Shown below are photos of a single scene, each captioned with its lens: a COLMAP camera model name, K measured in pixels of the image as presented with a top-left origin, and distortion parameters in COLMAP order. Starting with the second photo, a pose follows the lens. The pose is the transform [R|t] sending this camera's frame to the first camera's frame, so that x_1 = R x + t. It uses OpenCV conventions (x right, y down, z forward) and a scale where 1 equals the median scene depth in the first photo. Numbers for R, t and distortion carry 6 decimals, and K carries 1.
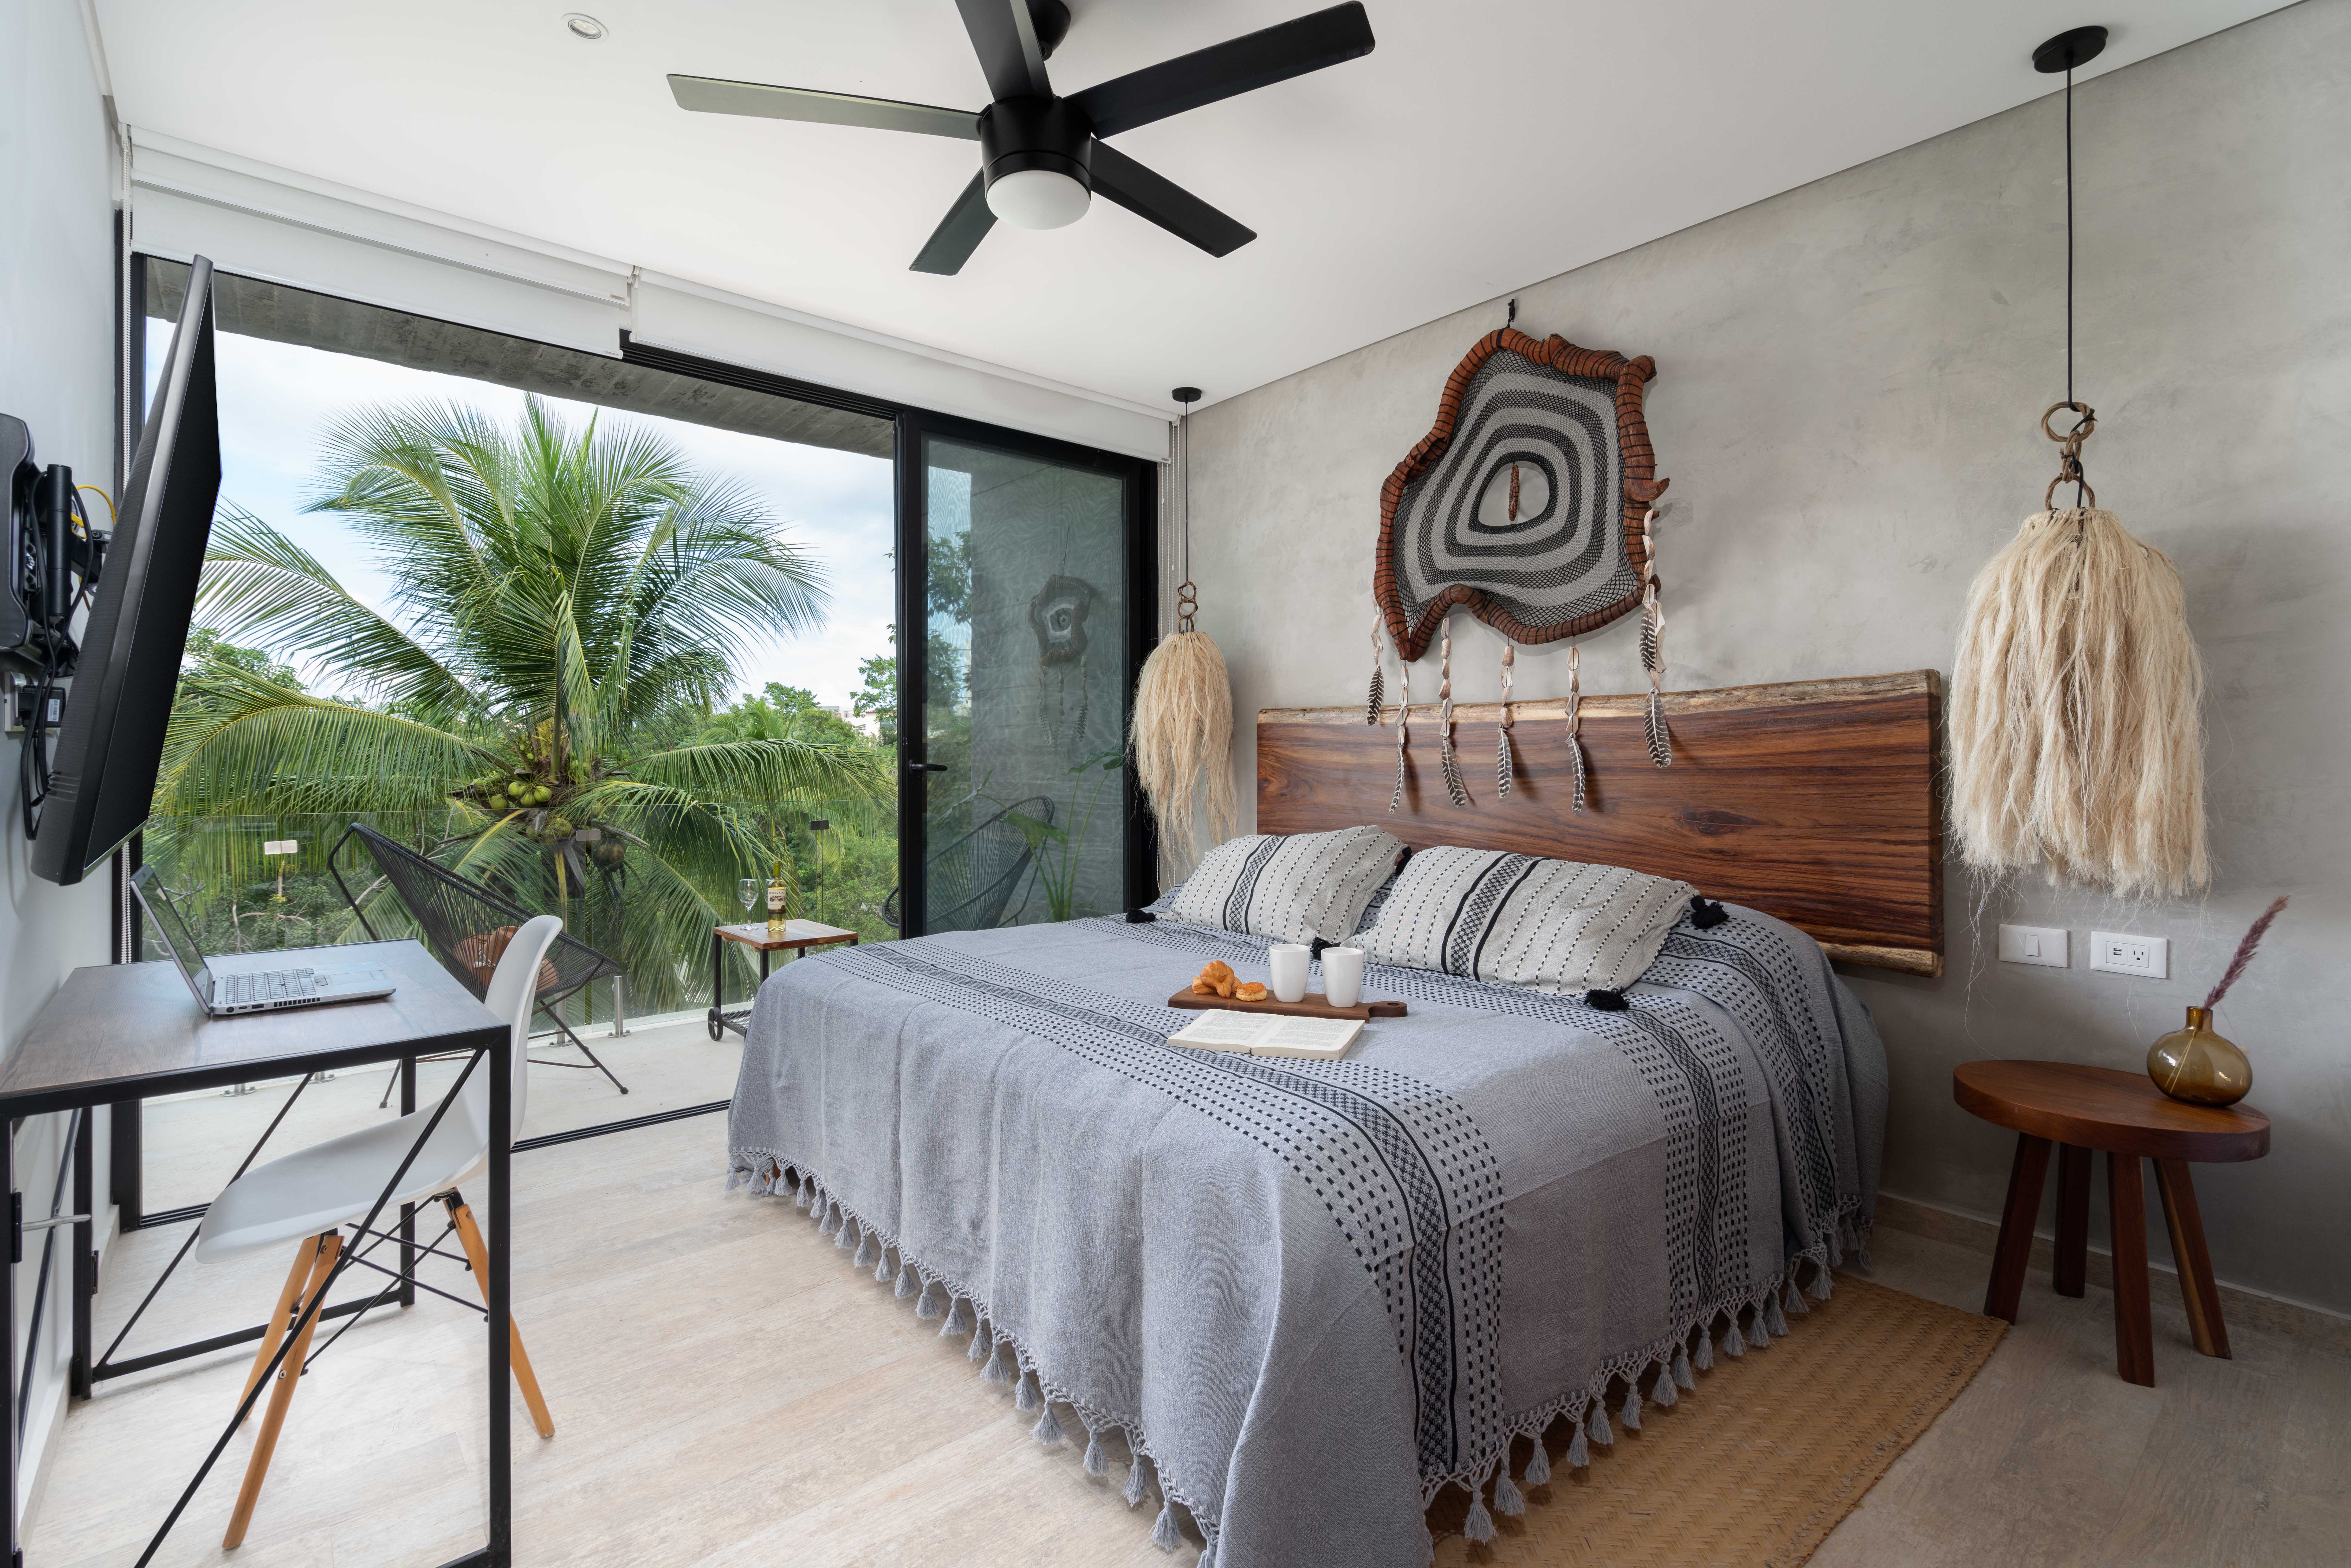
lens RADIAL K [[1137.8, 0, 1137.0], [0, 1137.8, 761.4], [0, 0, 1]] dist [0.000923, -0.000204]
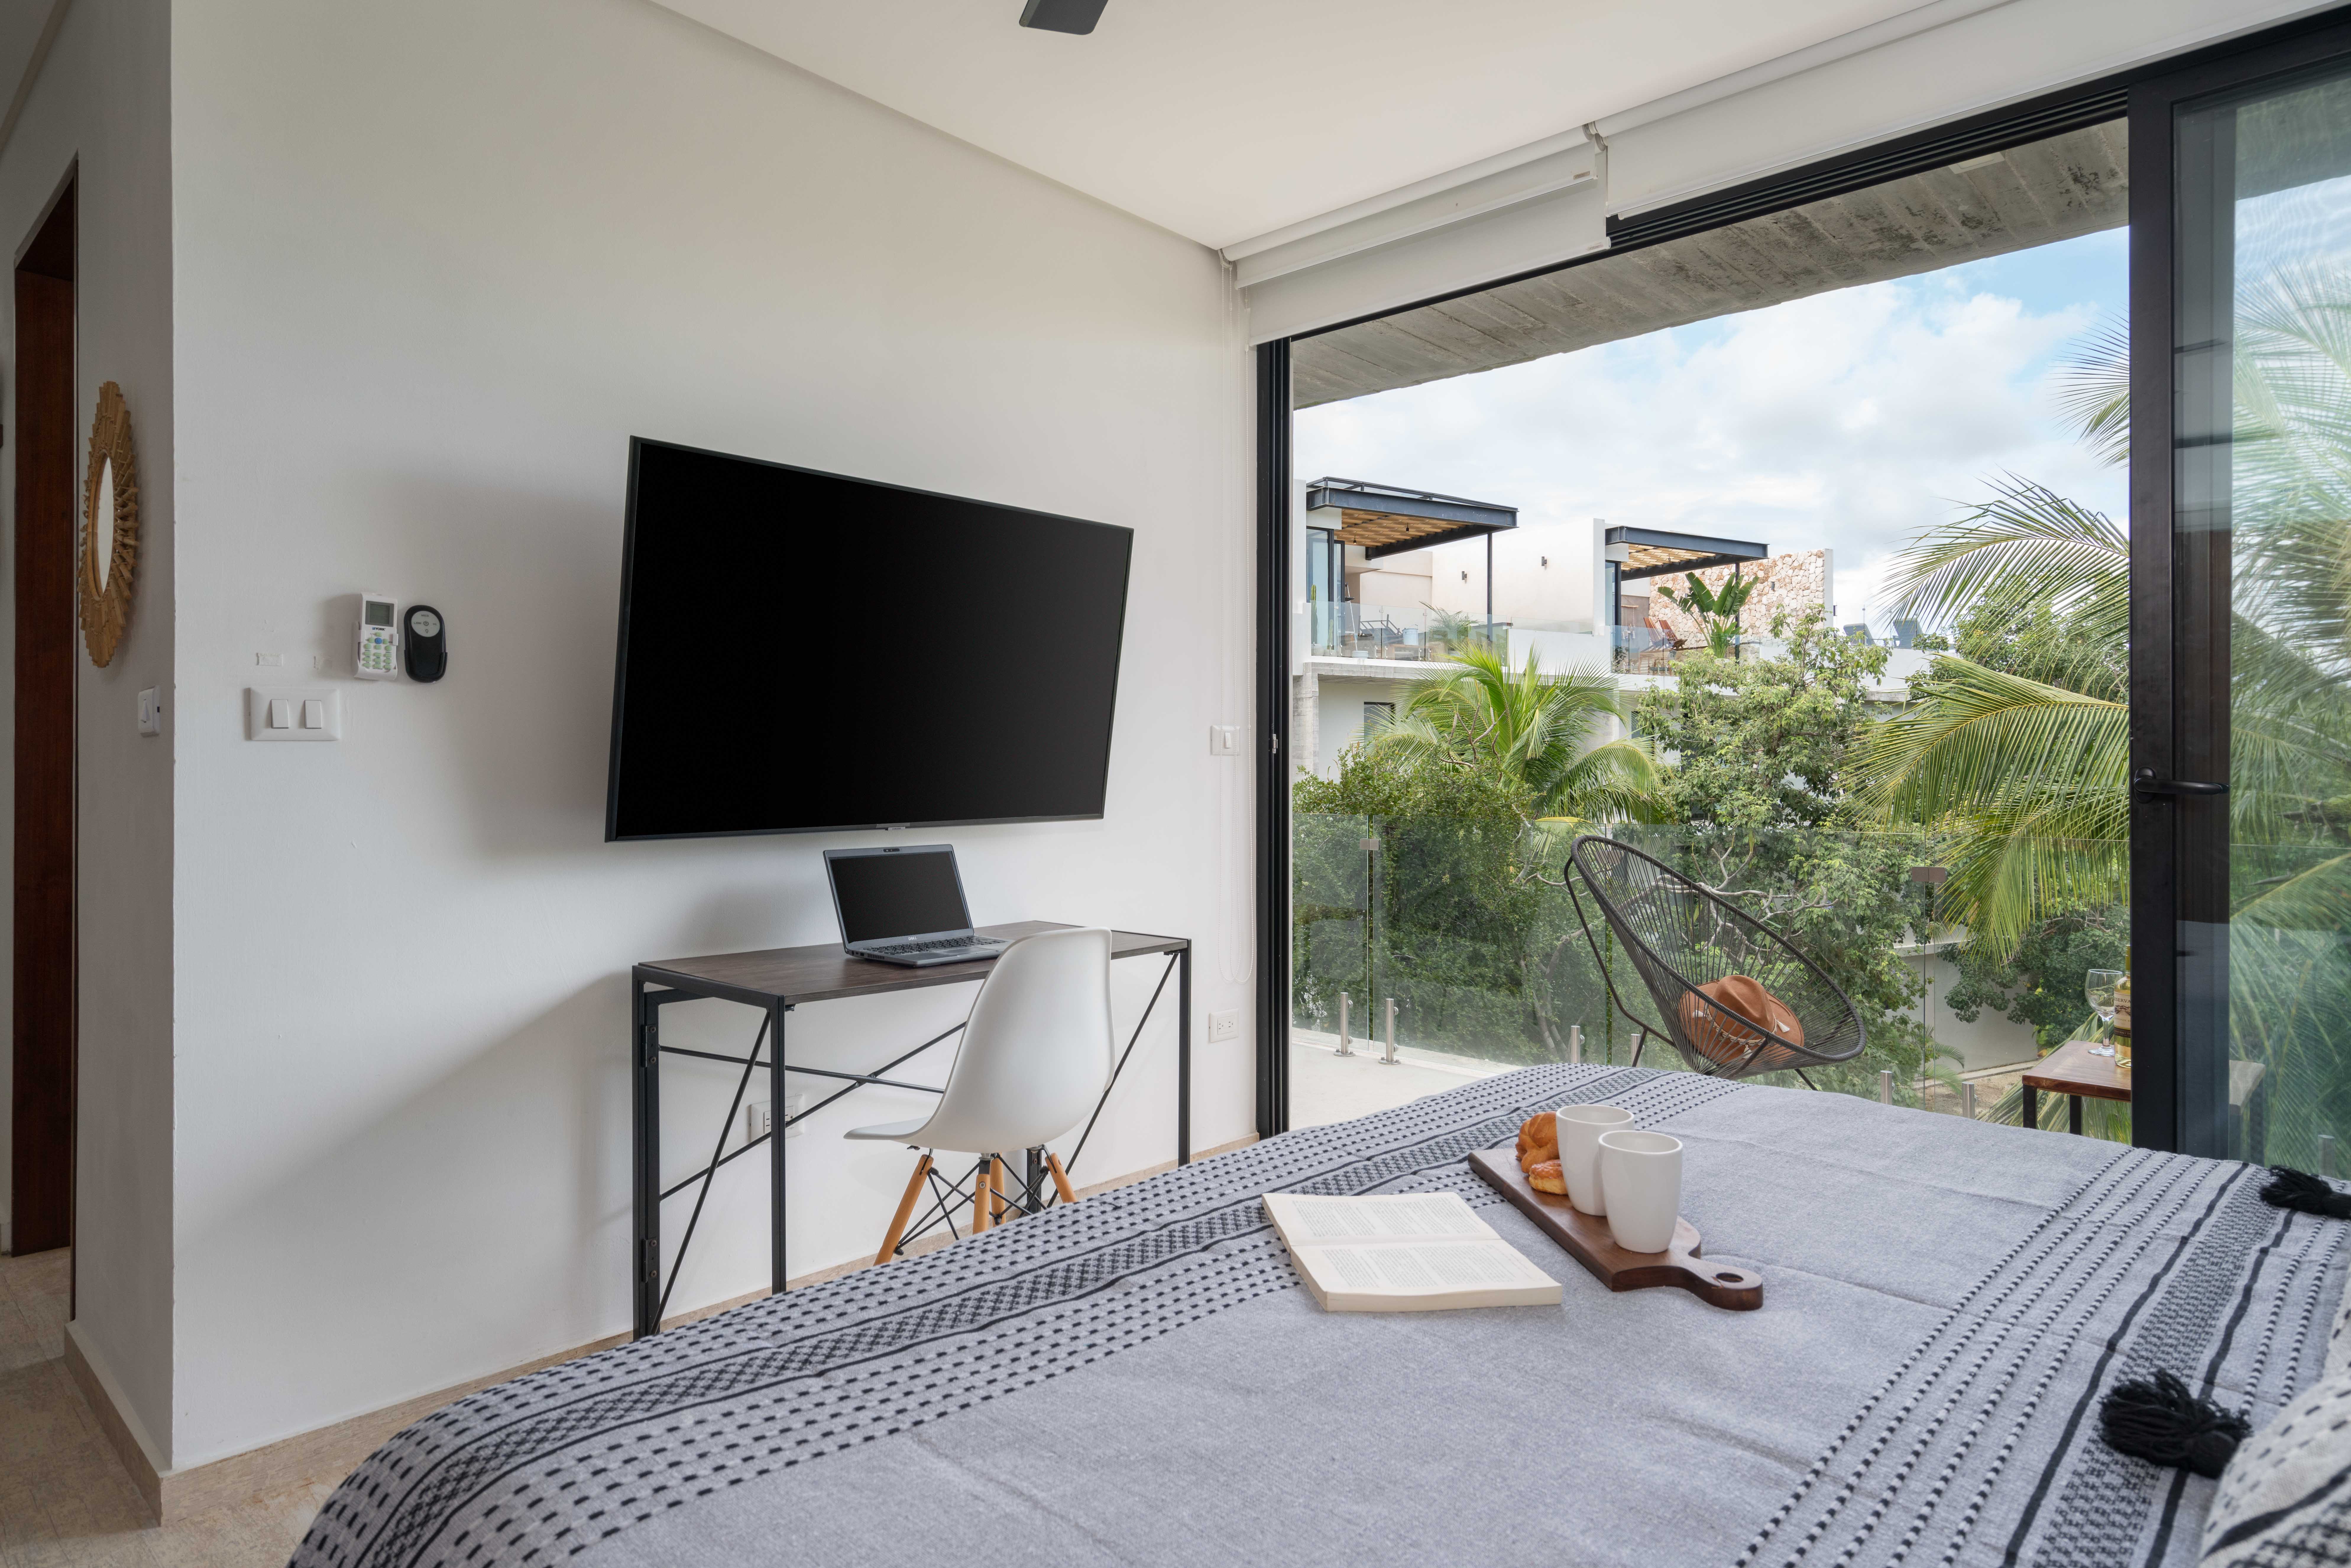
lens RADIAL K [[1361.0, 0, 1177.3], [0, 1361.0, 781.8], [0, 0, 1]] dist [0.001849, 0.000124]
pose [[0.140462, -0.001651, -0.990085, 0.411139], [0.009075, 0.999959, -0.000380, 0.017532], [0.990044, -0.008931, 0.140471, 0.508758]]
